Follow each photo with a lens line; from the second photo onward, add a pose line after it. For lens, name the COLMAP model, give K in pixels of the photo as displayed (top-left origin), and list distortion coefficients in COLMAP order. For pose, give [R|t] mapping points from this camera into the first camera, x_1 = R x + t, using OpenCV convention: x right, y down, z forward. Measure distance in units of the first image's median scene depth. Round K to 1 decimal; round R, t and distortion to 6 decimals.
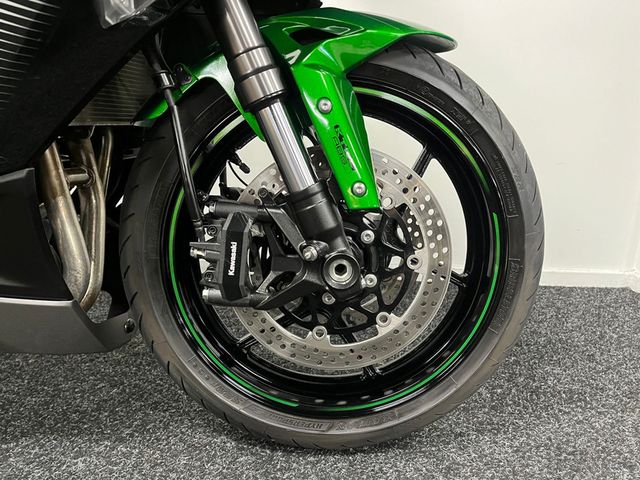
lens RADIAL K [[493.4, 0, 320.0], [0, 493.4, 240.0], [0, 0, 1]] dist [0.090588, -0.075796]
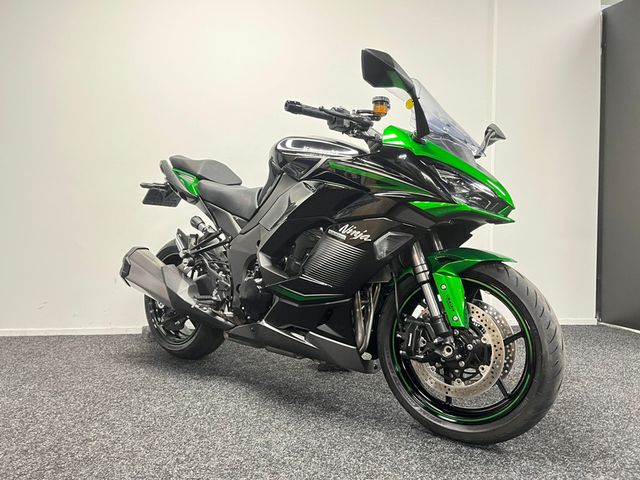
lens RADIAL K [[493.4, 0, 320.0], [0, 493.4, 240.0], [0, 0, 1]] dist [0.090588, -0.075796]
pose [[0.832441, 0.042104, -0.552512, 0.882948], [-0.163428, 0.971410, -0.172202, 0.060189], [0.529465, 0.233644, 0.815523, -1.574686]]
